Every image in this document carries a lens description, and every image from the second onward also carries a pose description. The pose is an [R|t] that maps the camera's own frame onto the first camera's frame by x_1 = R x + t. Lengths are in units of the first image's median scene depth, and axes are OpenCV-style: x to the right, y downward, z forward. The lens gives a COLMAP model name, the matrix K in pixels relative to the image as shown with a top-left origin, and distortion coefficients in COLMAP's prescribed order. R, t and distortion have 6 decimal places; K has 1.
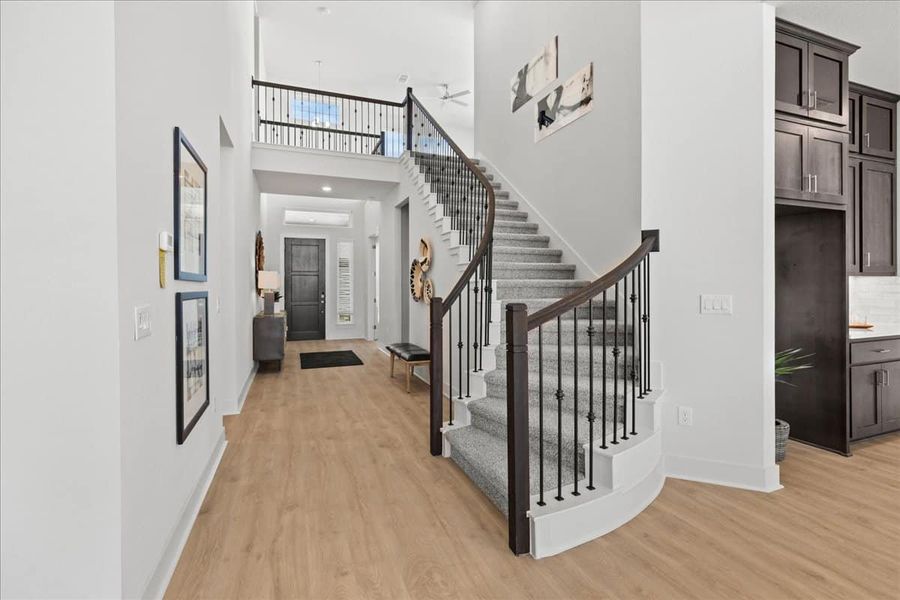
lens RADIAL K [[407.4, 0, 444.4], [0, 407.4, 288.4], [0, 0, 1]] dist [-0.001029, 0.000779]
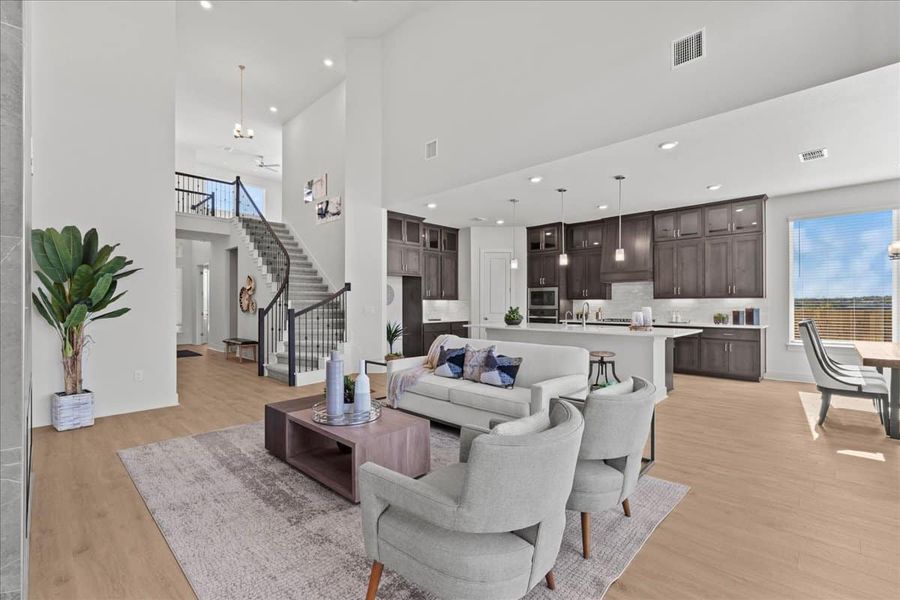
lens RADIAL K [[407.4, 0, 440.5], [0, 407.4, 305.3], [0, 0, 1]] dist [-0.001029, 0.000779]
pose [[0.909355, 0.001235, 0.416019, -0.050797], [-0.001211, 0.999999, -0.000322, 0.004552], [-0.416019, -0.000211, 0.909356, -1.388611]]
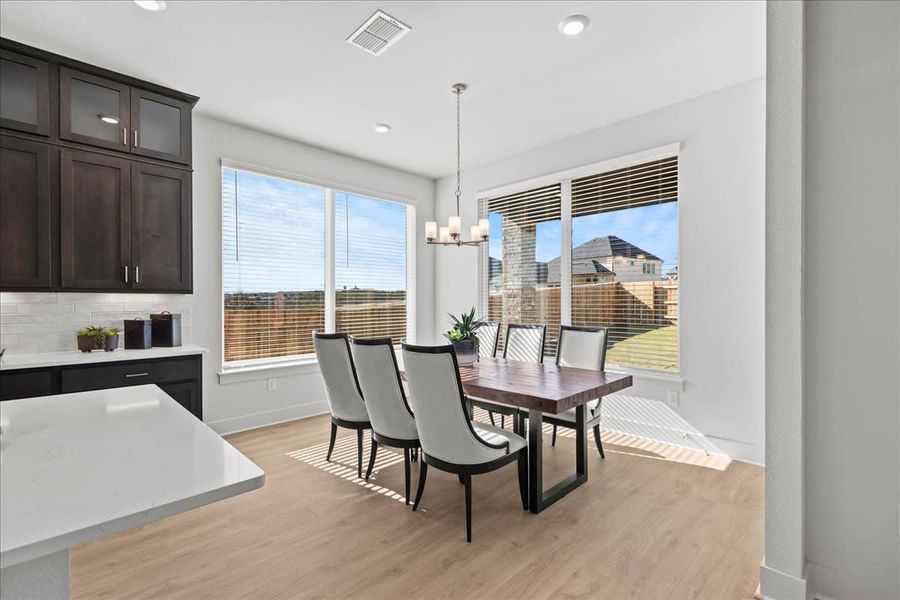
lens RADIAL K [[407.4, 0, 456.2], [0, 407.4, 301.1], [0, 0, 1]] dist [-0.001029, 0.000779]
pose [[-0.417369, 0.003084, 0.908732, 0.953310], [0.004586, 0.999989, -0.001288, -0.010484], [-0.908725, 0.003630, -0.417379, -0.441884]]
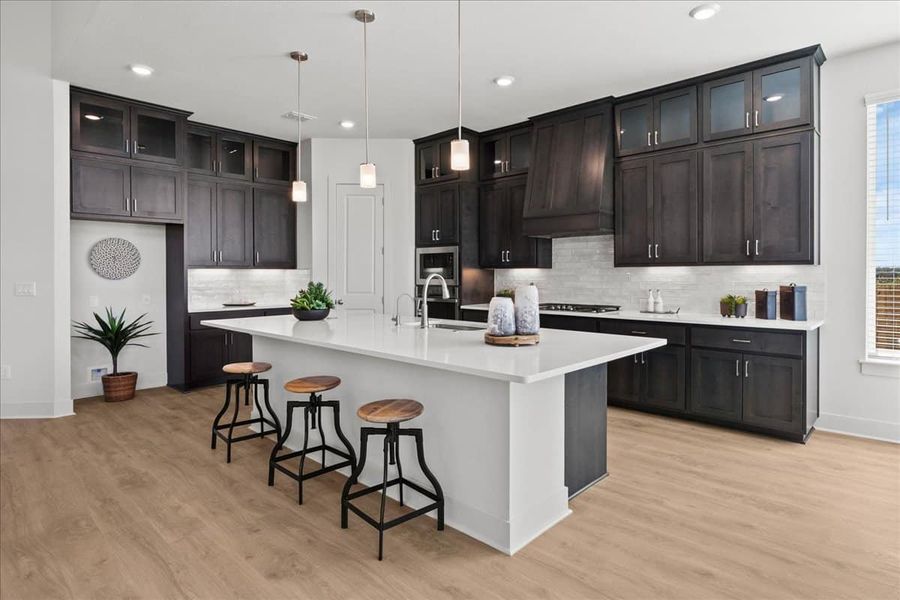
lens RADIAL K [[492.0, 0, 475.3], [0, 492.0, 280.9], [0, 0, 1]] dist [-0.004965, 0.001498]
pose [[0.889507, -0.003523, 0.456909, 0.962902], [-0.000426, 0.999963, 0.008539, -0.005072], [-0.456922, -0.007790, 0.889473, -0.904133]]
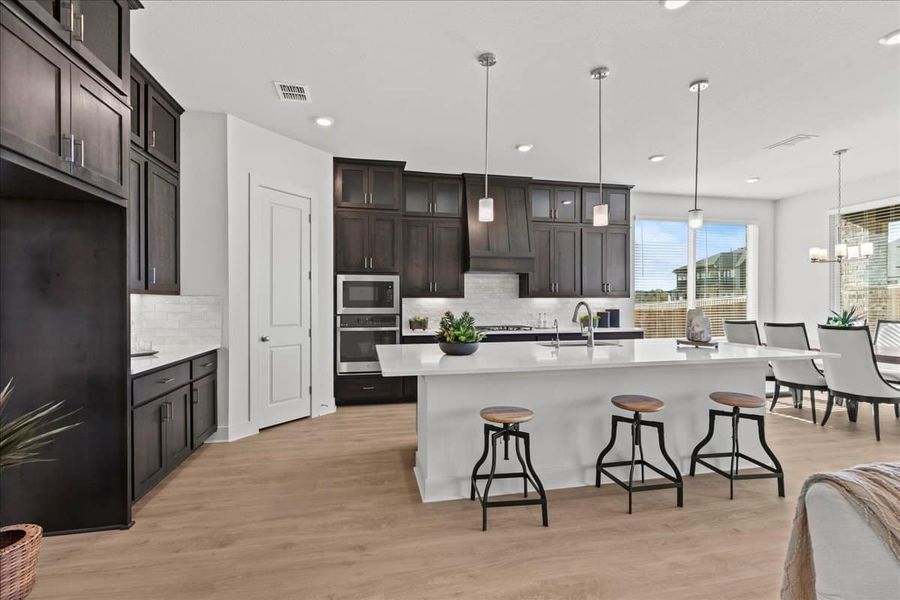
lens RADIAL K [[407.4, 0, 449.6], [0, 407.4, 303.3], [0, 0, 1]] dist [-0.001029, 0.000779]
pose [[0.148131, 0.004575, 0.988957, 0.273353], [0.005088, 0.999973, -0.005388, -0.002991], [-0.988955, 0.005830, 0.148103, 0.245888]]
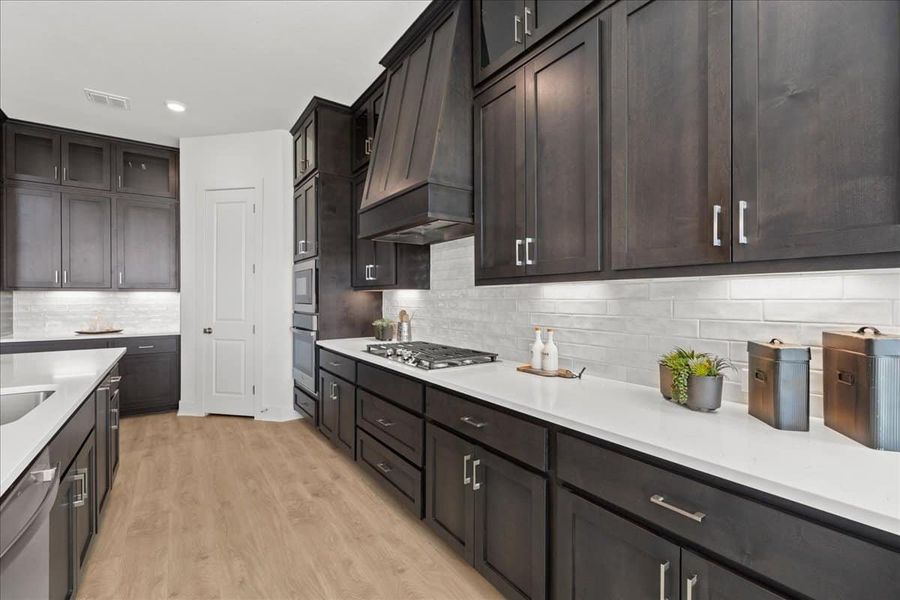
lens RADIAL K [[407.4, 0, 438.8], [0, 407.4, 302.1], [0, 0, 1]] dist [-0.001029, 0.000779]
pose [[0.975011, 0.001437, 0.222153, 1.771787], [-0.002803, 0.999979, 0.005836, -0.009456], [-0.222140, -0.006313, 0.974994, -0.445179]]
